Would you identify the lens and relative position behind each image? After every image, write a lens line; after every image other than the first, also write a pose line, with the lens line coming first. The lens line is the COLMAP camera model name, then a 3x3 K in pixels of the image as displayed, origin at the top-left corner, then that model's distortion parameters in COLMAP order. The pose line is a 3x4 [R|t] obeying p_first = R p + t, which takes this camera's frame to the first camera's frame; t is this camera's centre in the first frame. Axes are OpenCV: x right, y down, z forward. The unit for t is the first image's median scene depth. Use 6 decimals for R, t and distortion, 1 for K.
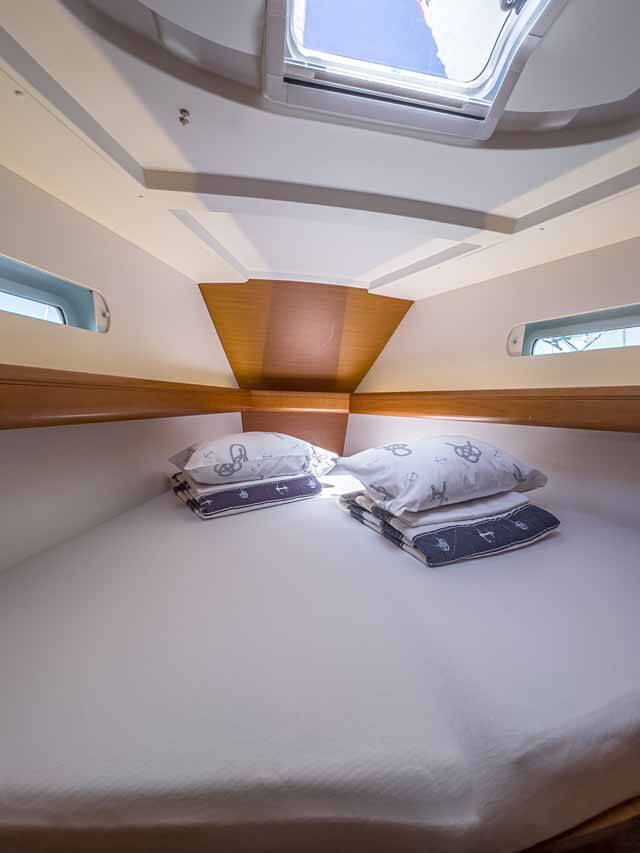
lens RADIAL K [[348.8, 0, 319.3], [0, 348.8, 425.6], [0, 0, 1]] dist [-0.003106, -0.000836]
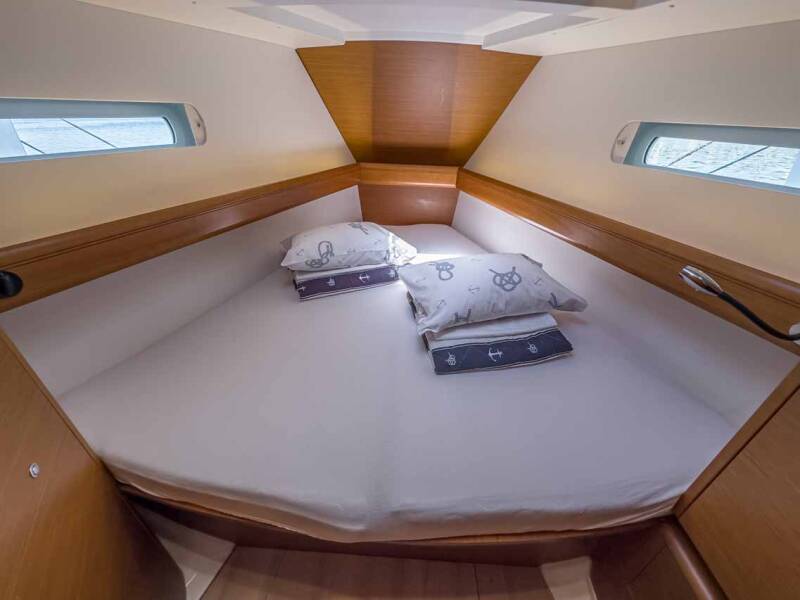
lens RADIAL K [[327.1, 0, 400.3], [0, 327.1, 303.1], [0, 0, 1]] dist [-0.003106, -0.000836]
pose [[0.972875, 0.124328, -0.195080, 0.277673], [-0.024381, 0.893708, 0.447985, -0.283797], [0.230042, -0.431078, 0.872498, -0.013290]]
